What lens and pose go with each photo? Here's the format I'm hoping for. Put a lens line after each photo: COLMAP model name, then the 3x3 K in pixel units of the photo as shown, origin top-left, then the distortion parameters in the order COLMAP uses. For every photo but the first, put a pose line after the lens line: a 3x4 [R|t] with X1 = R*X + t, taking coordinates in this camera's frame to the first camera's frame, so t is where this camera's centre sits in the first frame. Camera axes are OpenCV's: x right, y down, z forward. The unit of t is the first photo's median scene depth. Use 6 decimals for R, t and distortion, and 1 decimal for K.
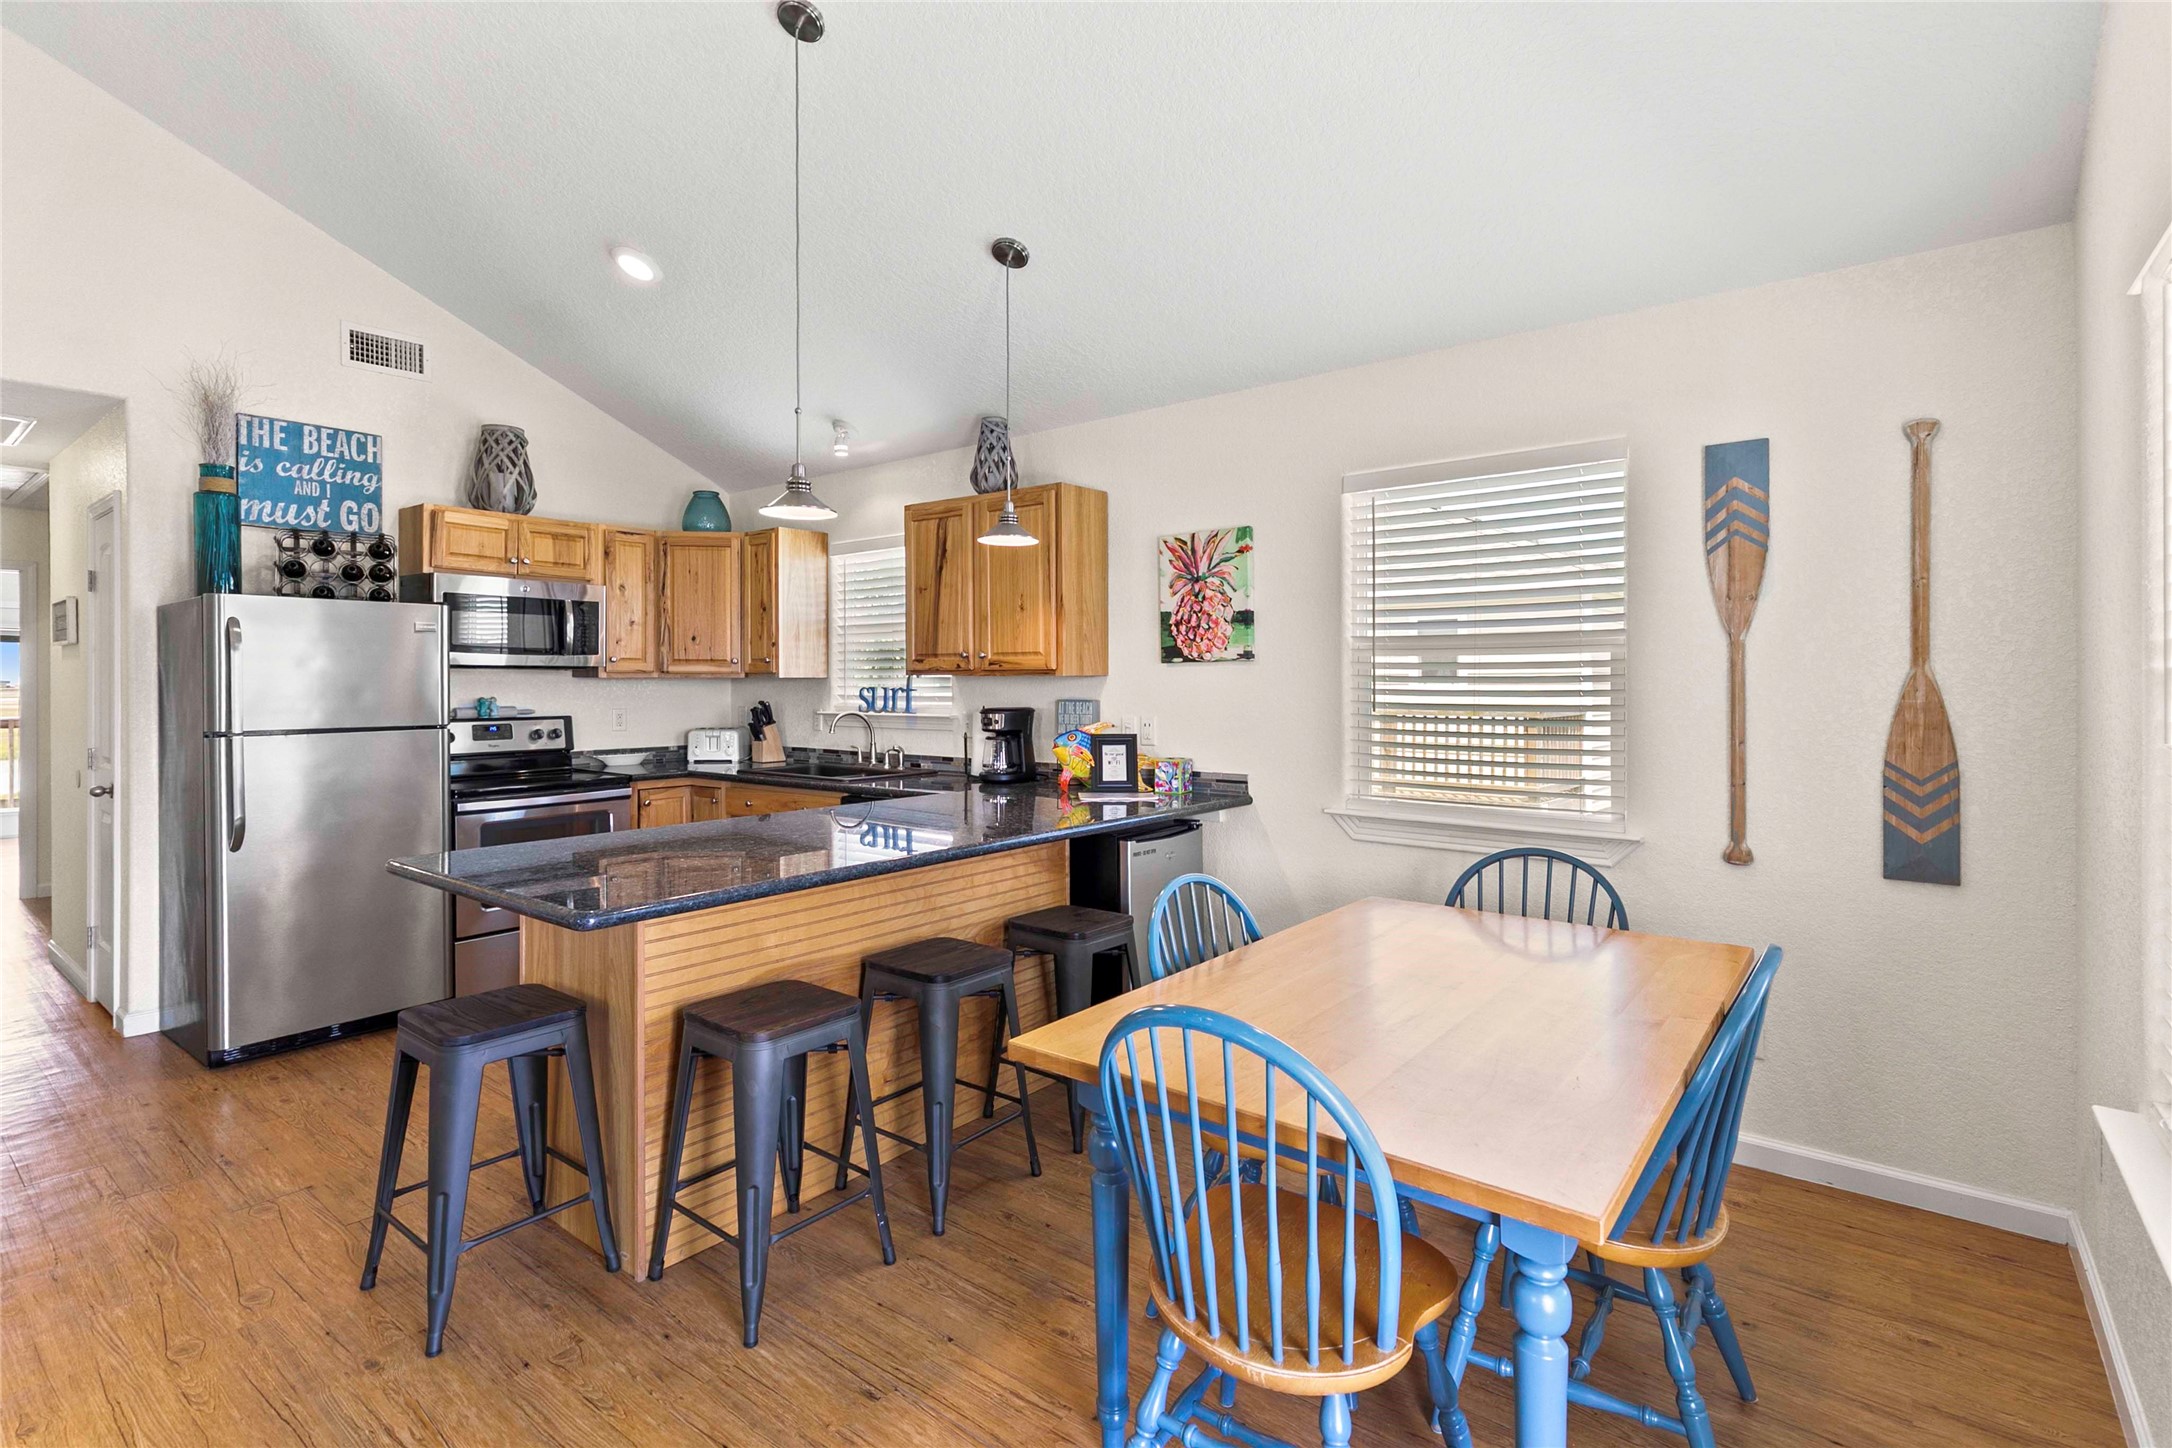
lens RADIAL K [[1008.5, 0, 1085.1], [0, 1008.5, 683.6], [0, 0, 1]] dist [0.006151, 0.000067]
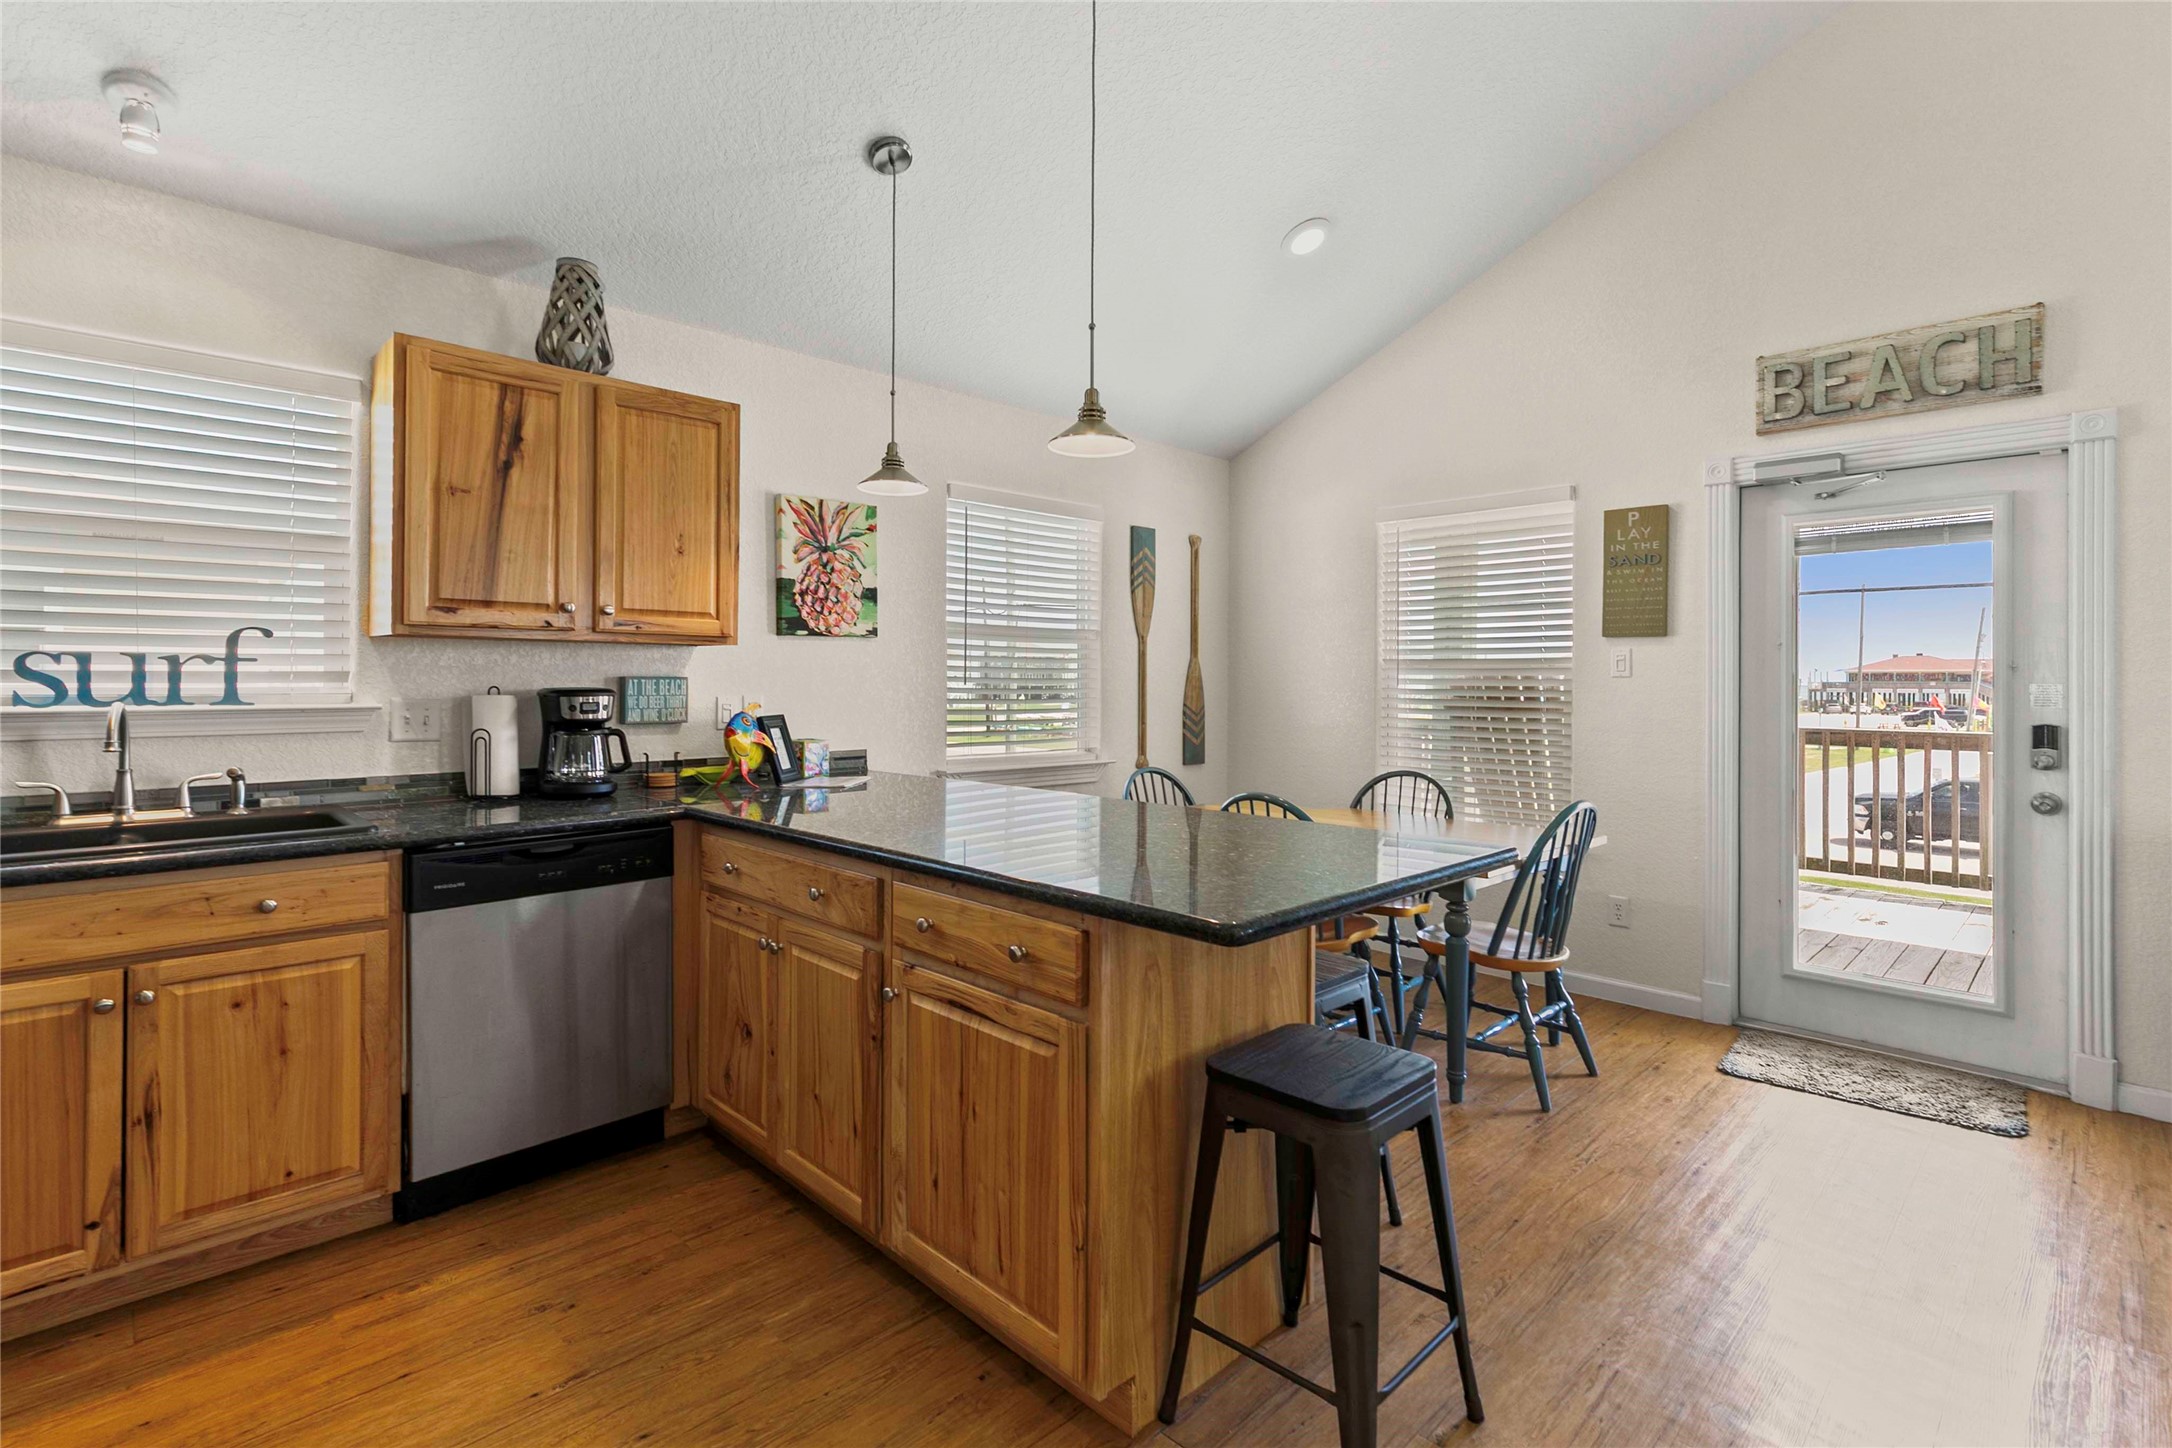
lens RADIAL K [[1008.5, 0, 1085.4], [0, 1008.5, 672.8], [0, 0, 1]] dist [0.006151, 0.000067]
pose [[0.134773, 0.009345, 0.990832, -0.781810], [-0.002456, 0.999956, -0.009097, 0.020976], [-0.990873, -0.001208, 0.134790, 0.616552]]
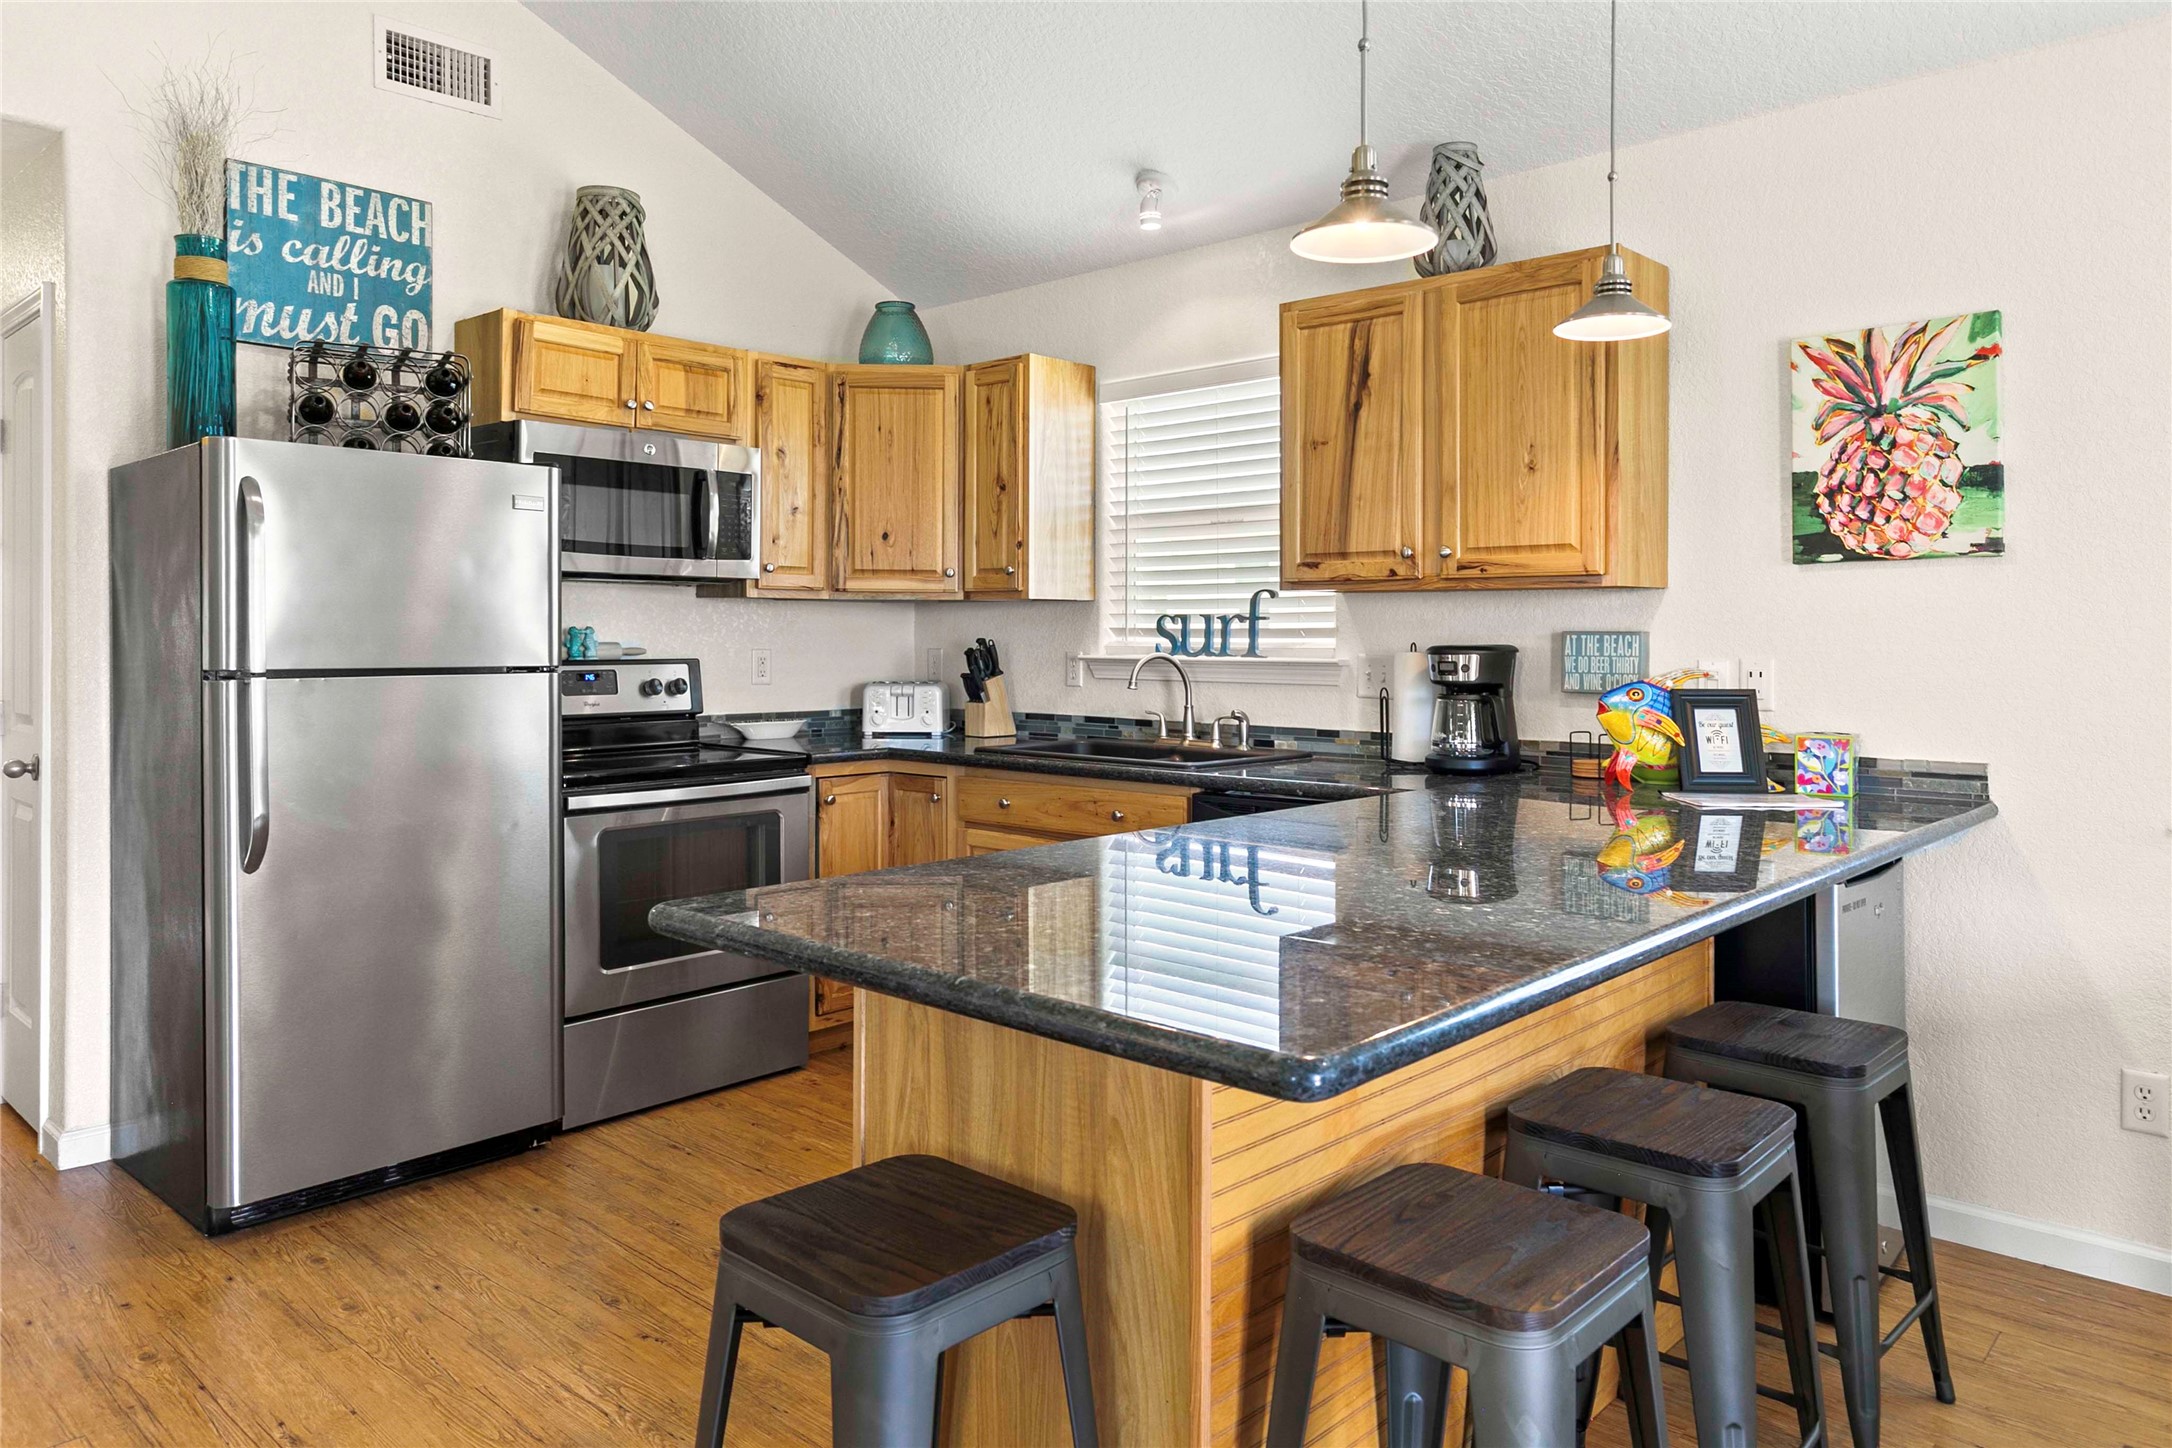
lens RADIAL K [[1424.3, 0, 1112.0], [0, 1424.3, 639.8], [0, 0, 1]] dist [0.014027, -0.004043]
pose [[0.997139, 0.005335, -0.075397, -0.244104], [-0.005199, 0.999984, 0.001999, 0.022501], [0.075406, -0.001602, 0.997152, 0.180070]]
